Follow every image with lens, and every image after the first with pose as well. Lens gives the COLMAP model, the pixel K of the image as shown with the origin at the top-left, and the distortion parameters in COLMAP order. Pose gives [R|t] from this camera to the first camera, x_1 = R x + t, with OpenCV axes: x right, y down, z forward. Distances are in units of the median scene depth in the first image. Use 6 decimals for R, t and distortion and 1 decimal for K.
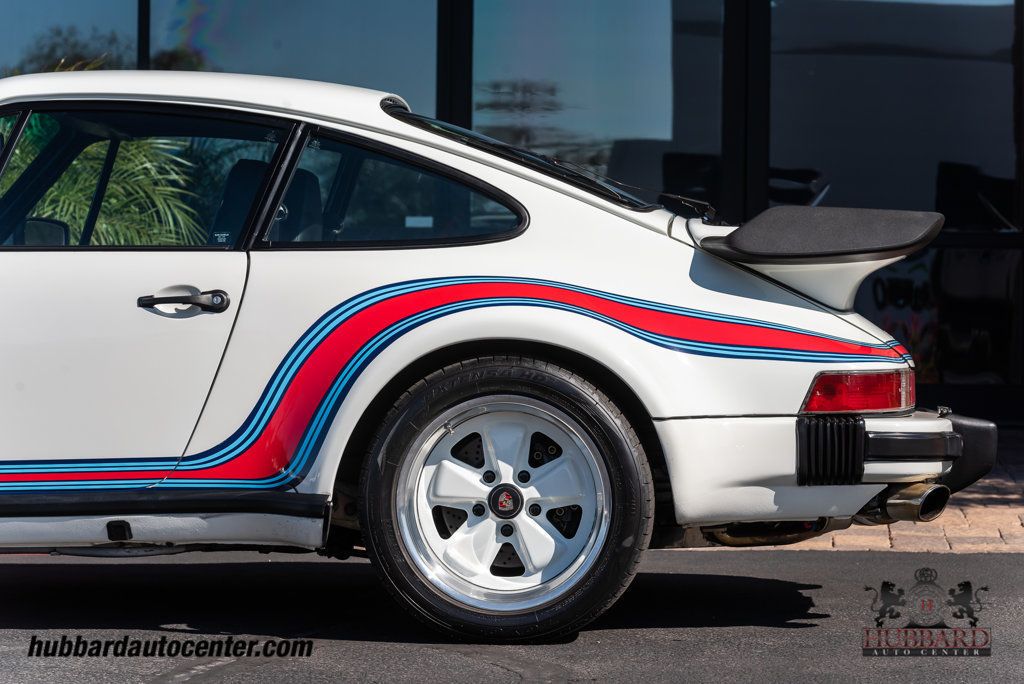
lens RADIAL K [[3265.8, 0, 511.8], [0, 3265.8, 336.4], [0, 0, 1]] dist [-0.307477, 0.000000]
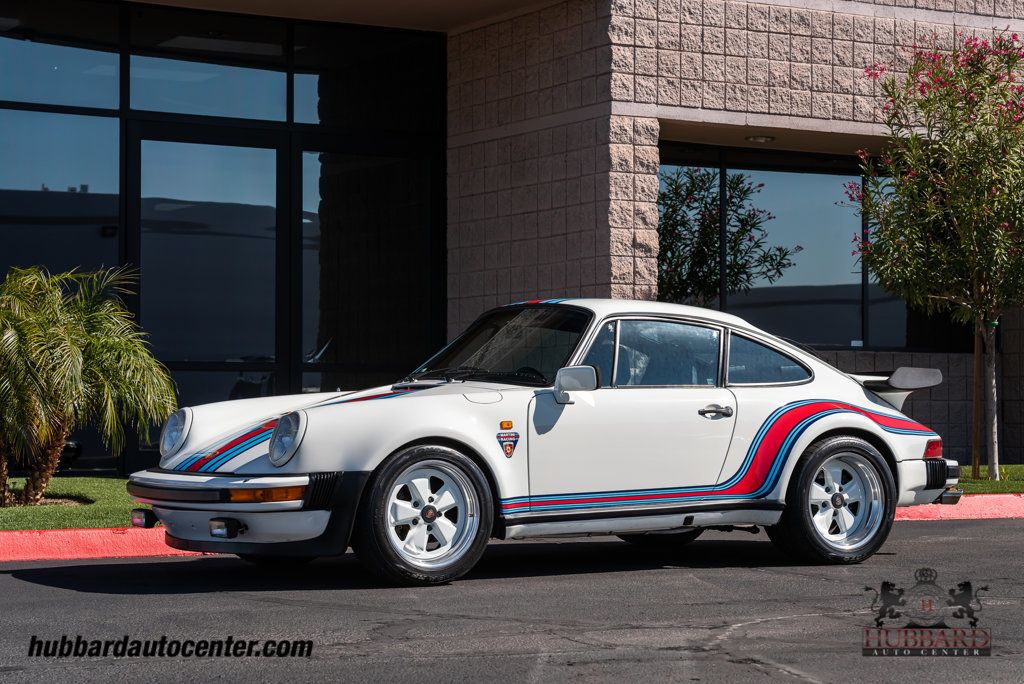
lens RADIAL K [[2299.8, 0, 500.4], [0, 2299.8, 340.4], [0, 0, 1]] dist [0.123005, 0.000000]
pose [[0.828720, 0.007897, 0.559608, -1.067845], [0.012604, 0.999384, -0.032767, -0.009950], [-0.559521, 0.034208, 0.828110, -0.178649]]
